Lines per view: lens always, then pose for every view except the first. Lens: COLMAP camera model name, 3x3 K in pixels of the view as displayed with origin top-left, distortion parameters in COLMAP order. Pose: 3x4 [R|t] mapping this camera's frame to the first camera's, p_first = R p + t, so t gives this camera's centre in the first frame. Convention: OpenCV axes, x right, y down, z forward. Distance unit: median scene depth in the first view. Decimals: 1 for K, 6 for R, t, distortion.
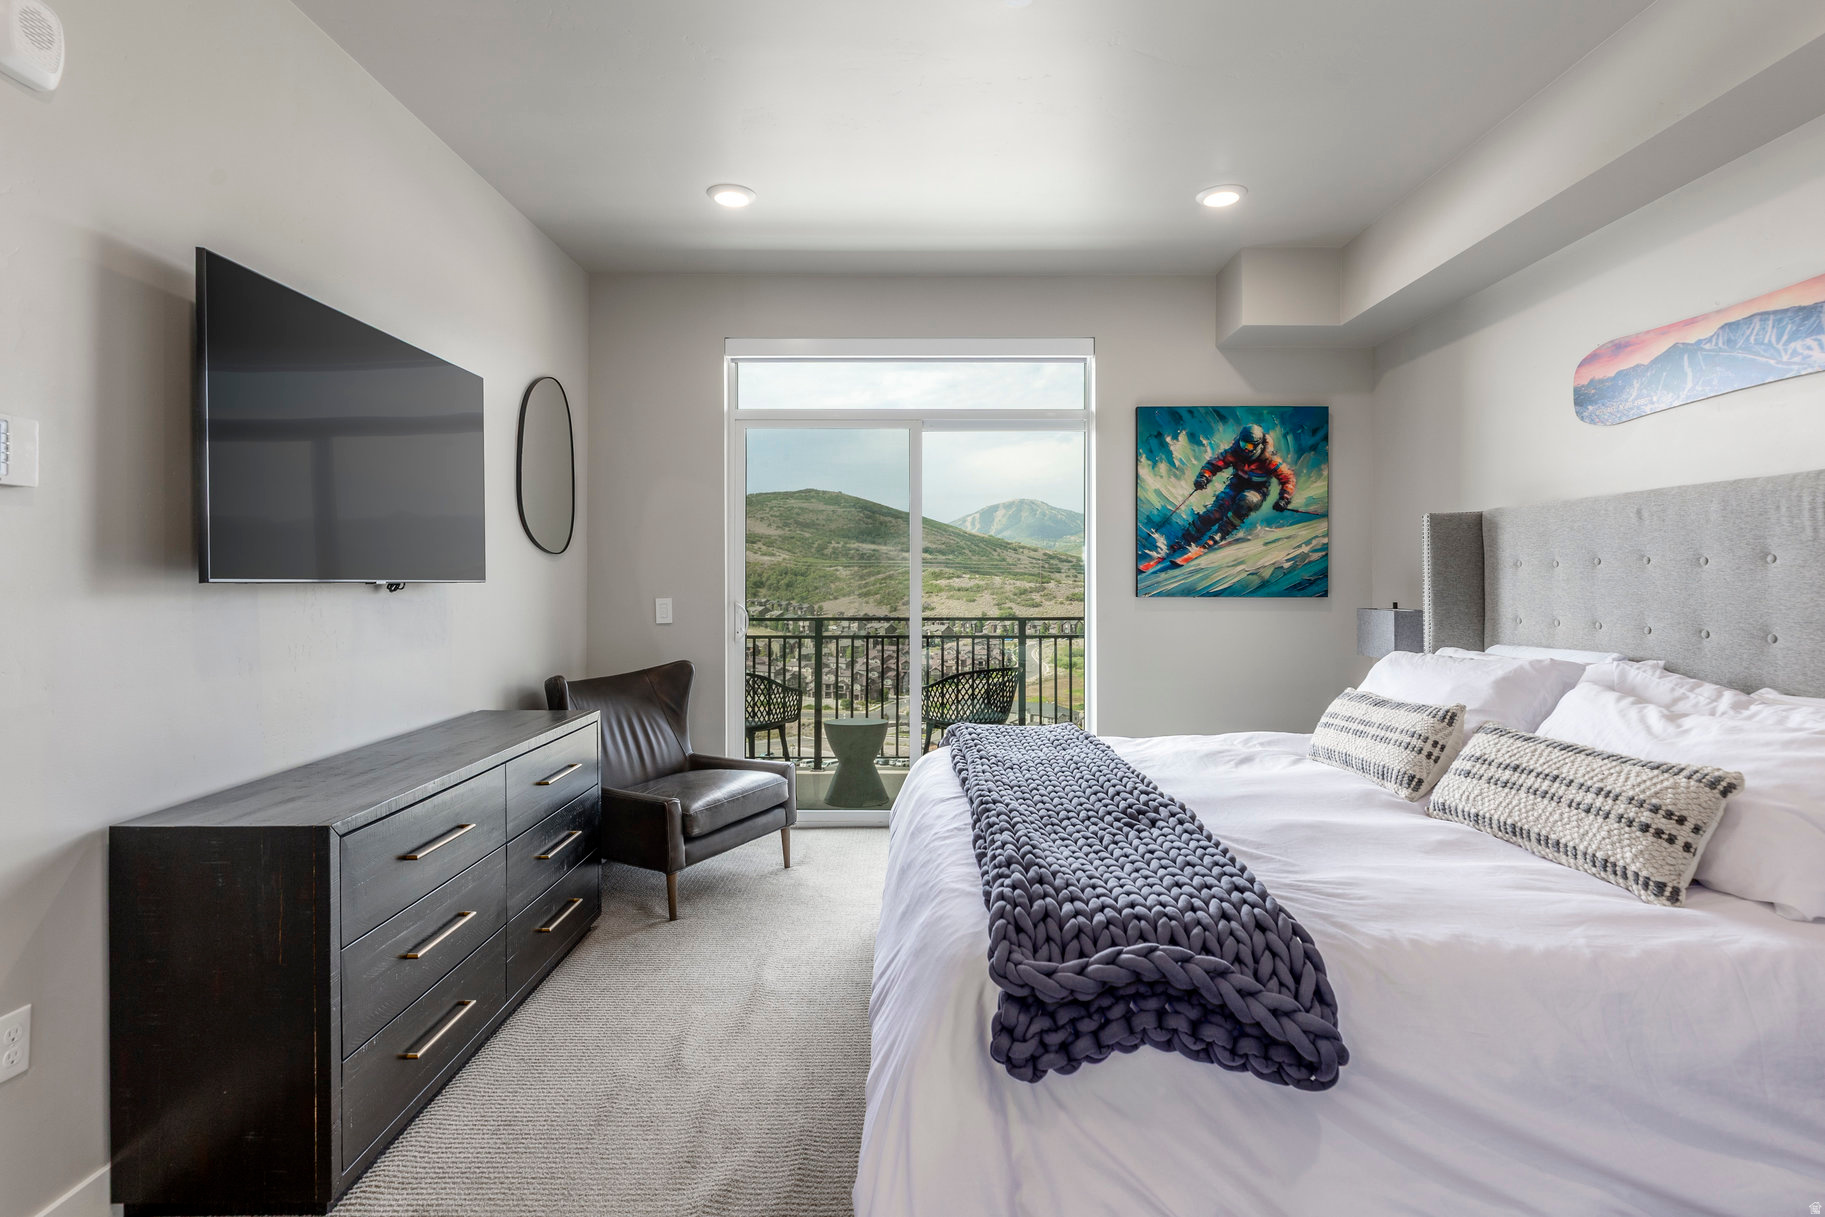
lens RADIAL K [[916.5, 0, 920.5], [0, 916.5, 583.5], [0, 0, 1]] dist [0.004575, 0.000487]
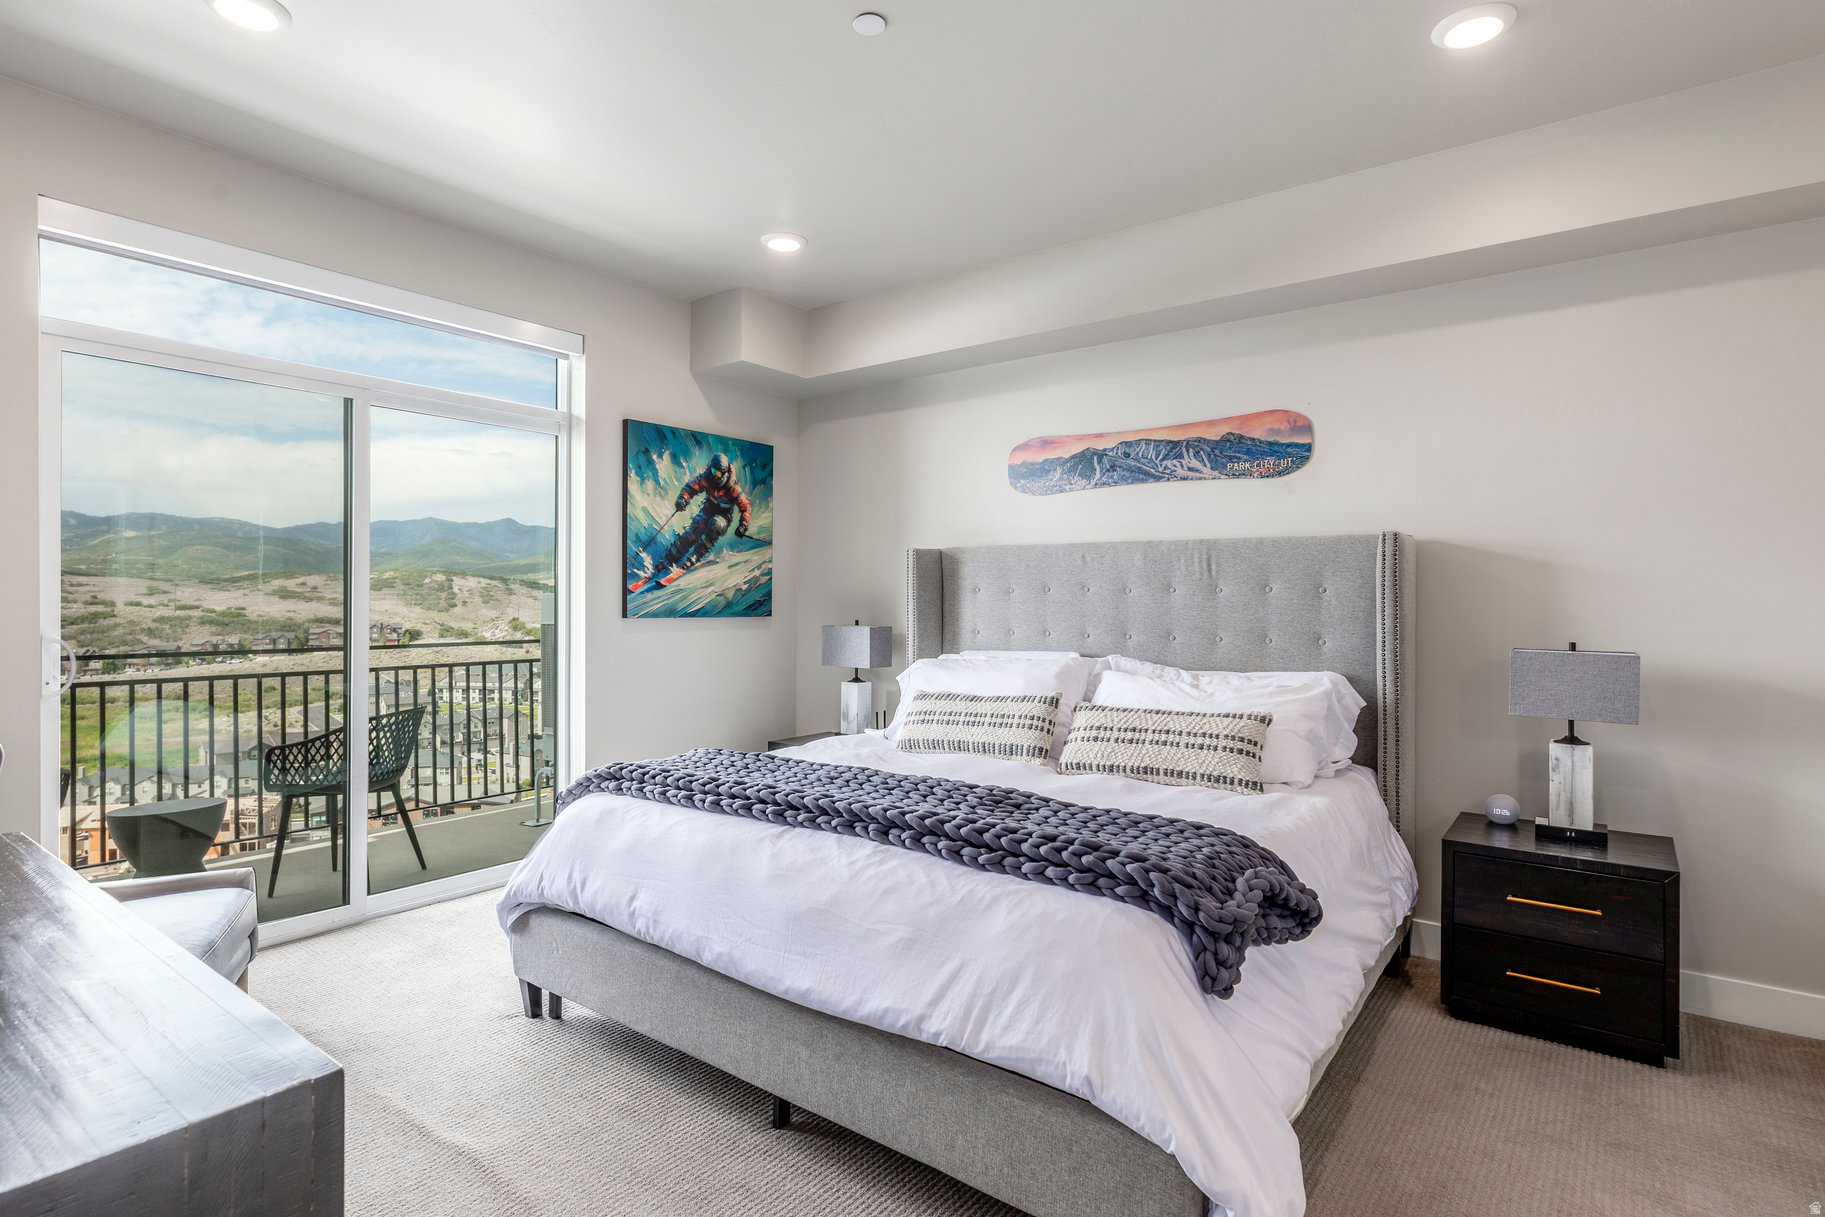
lens RADIAL K [[934.8, 0, 912.5], [0, 934.8, 608.5], [0, 0, 1]] dist [0.002245, 0.000994]
pose [[0.608439, -0.001837, 0.793599, -0.479349], [-0.001661, 0.999992, 0.003588, 0.000990], [-0.793599, -0.003501, 0.608431, 0.231815]]
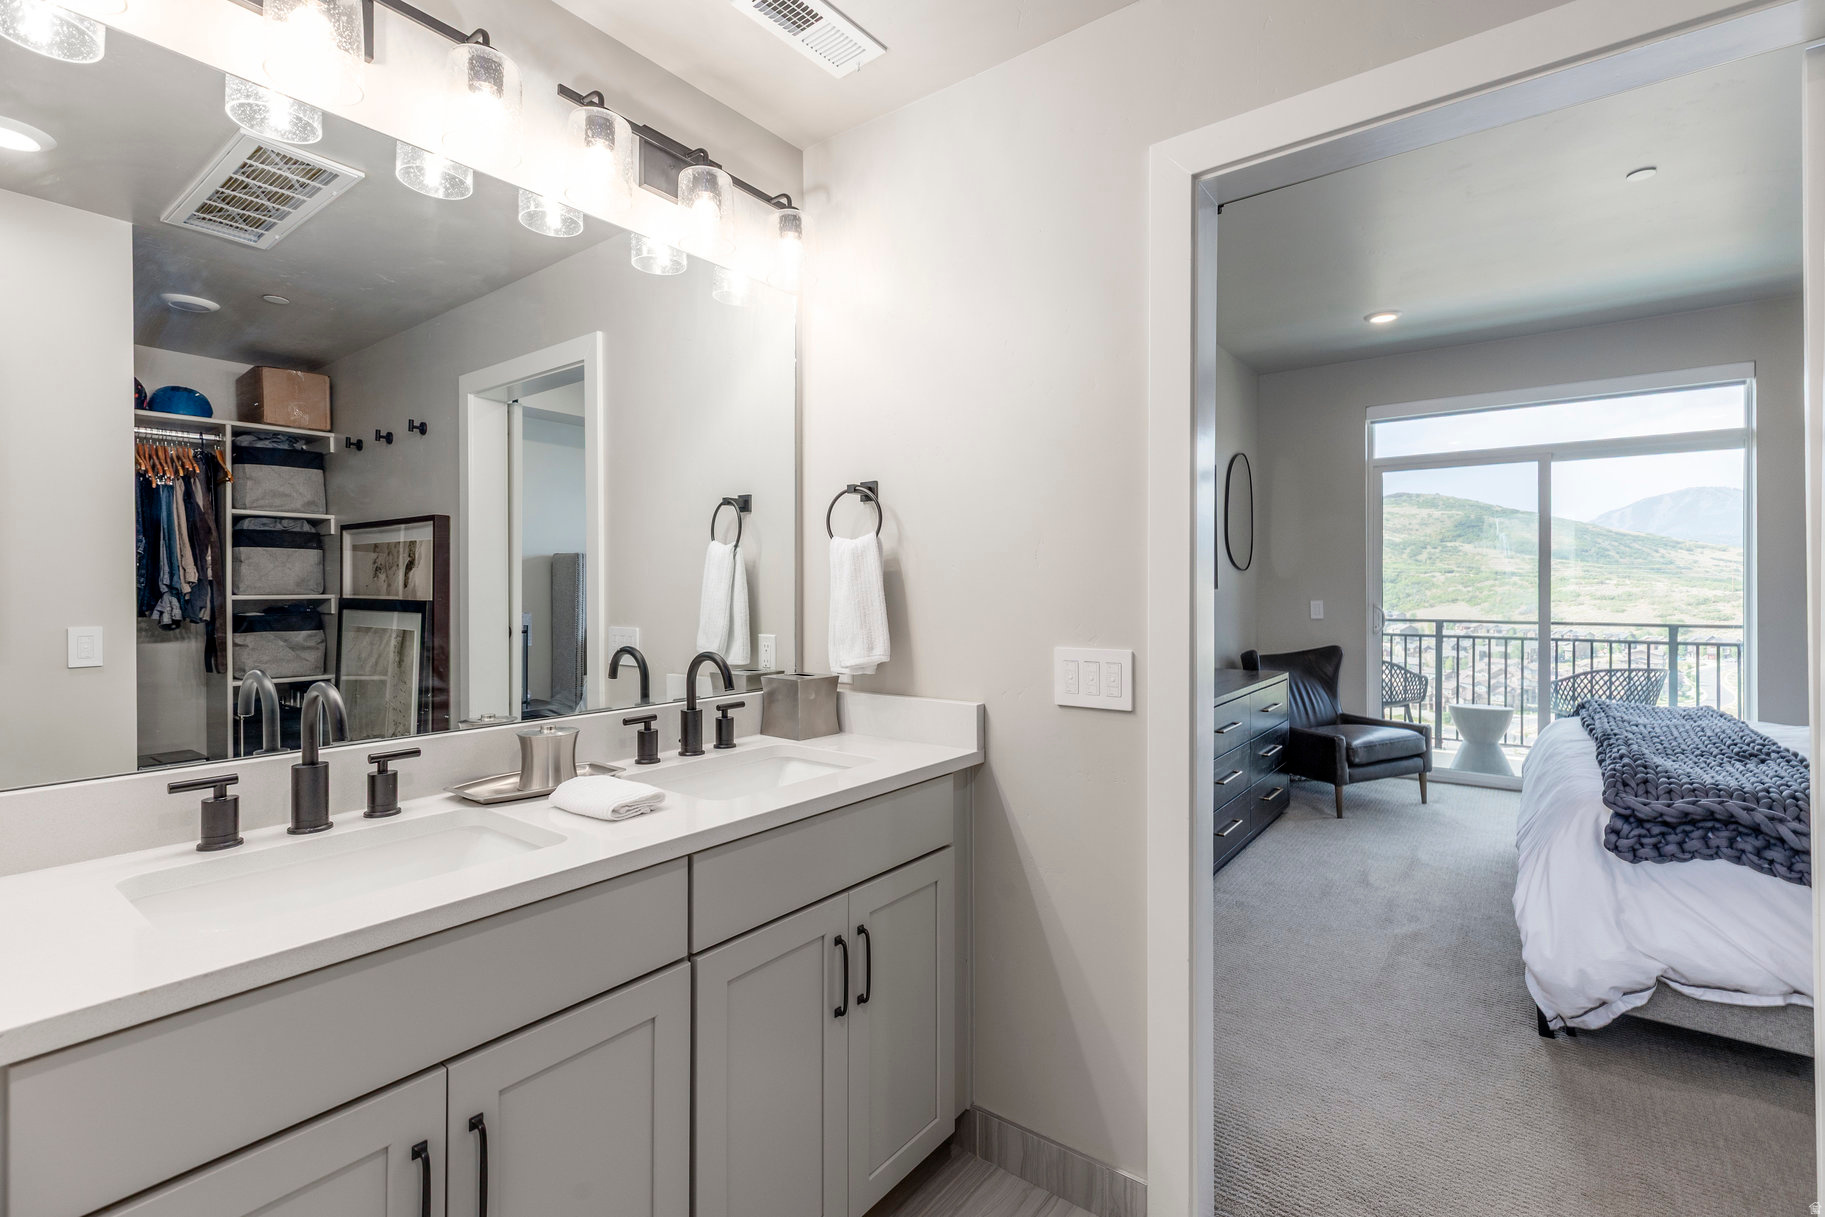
lens RADIAL K [[822.2, 0, 919.3], [0, 822.2, 586.4], [0, 0, 1]] dist [0.000714, 0.000137]
pose [[0.796311, -0.000301, -0.604887, -0.007932], [-0.002174, 0.999992, -0.003360, -0.000167], [0.604884, 0.003990, 0.796304, -0.485224]]
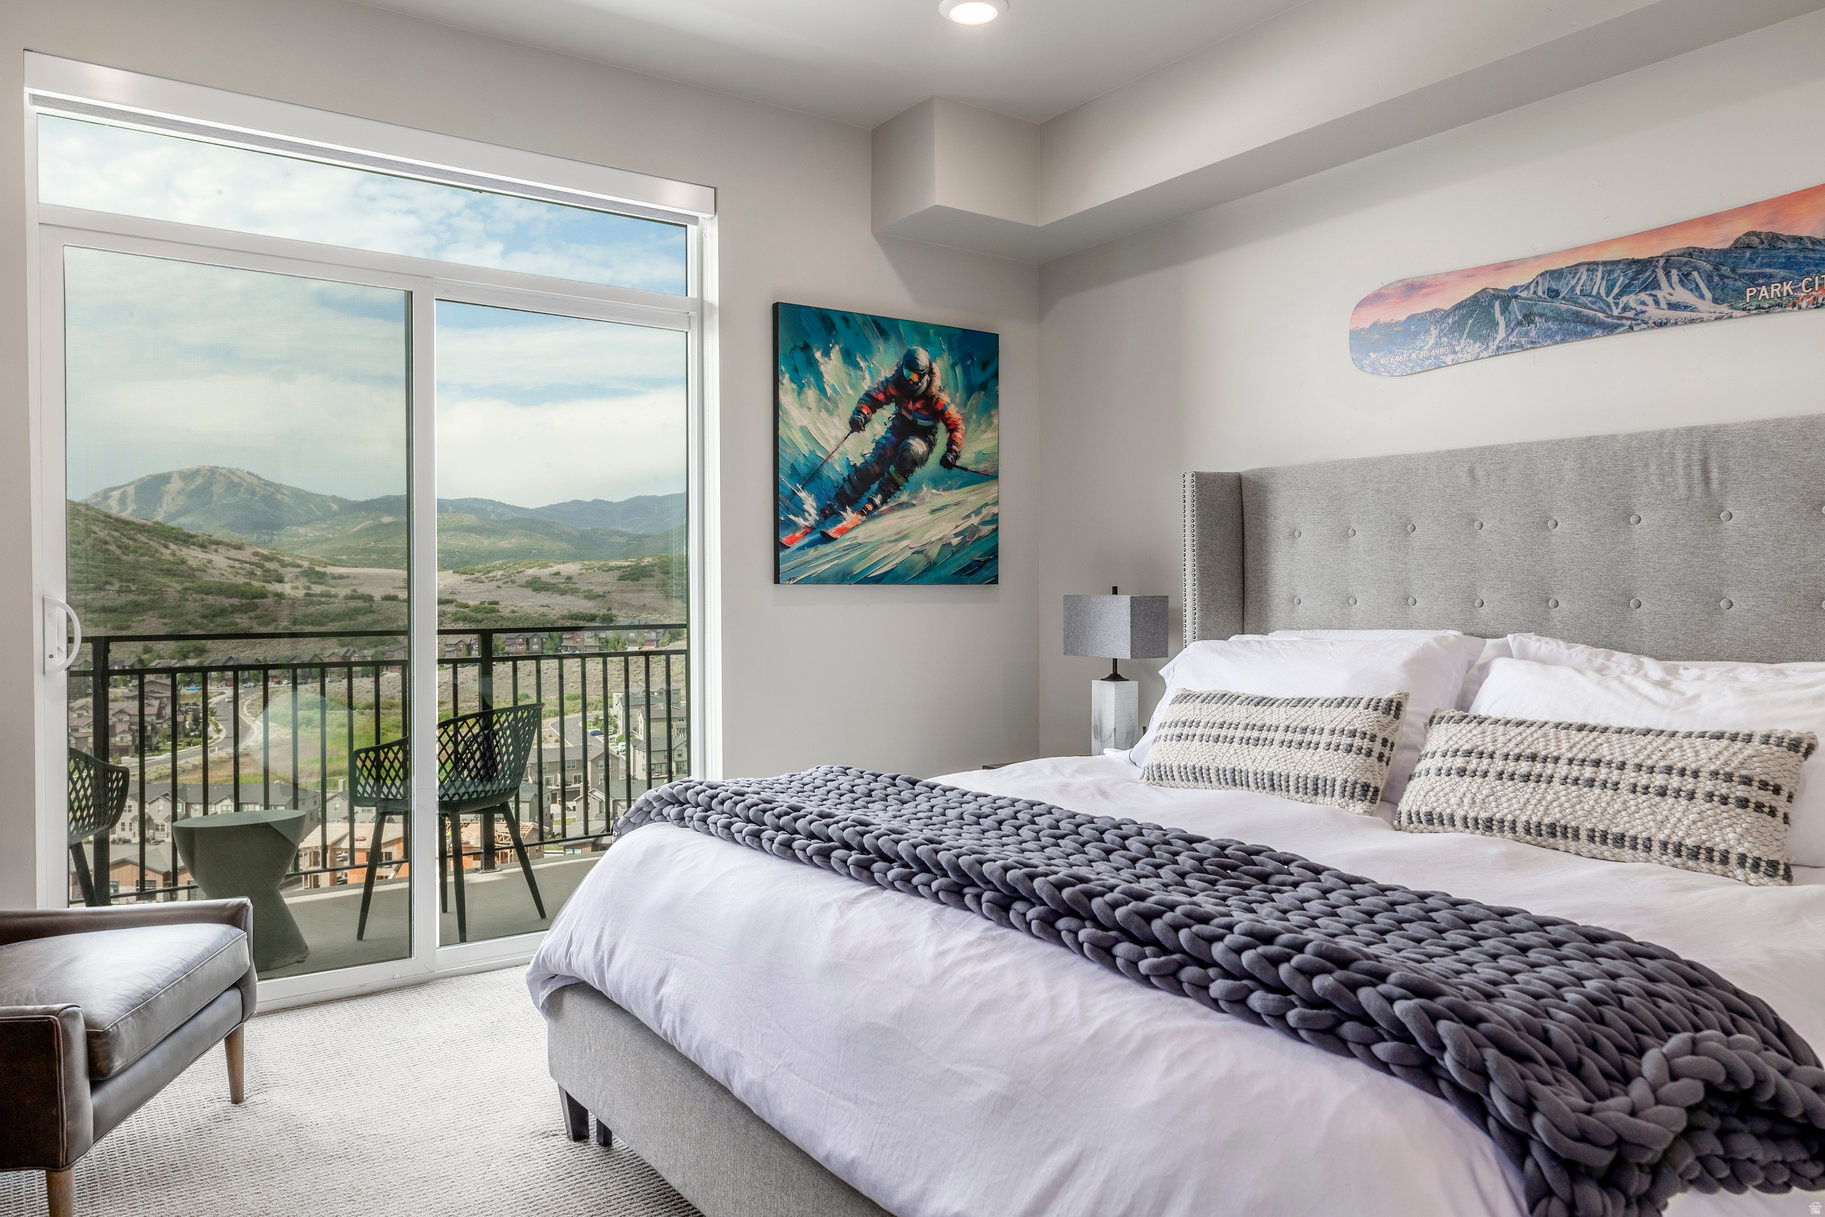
lens RADIAL K [[1269.1, 0, 912.2], [0, 1269.1, 606.1], [0, 0, 1]] dist [0.008353, 0.001561]
pose [[0.818635, -0.008802, 0.574246, -0.298400], [0.005089, 0.999954, 0.008072, 0.032553], [-0.574291, -0.003686, 0.818643, 0.238883]]
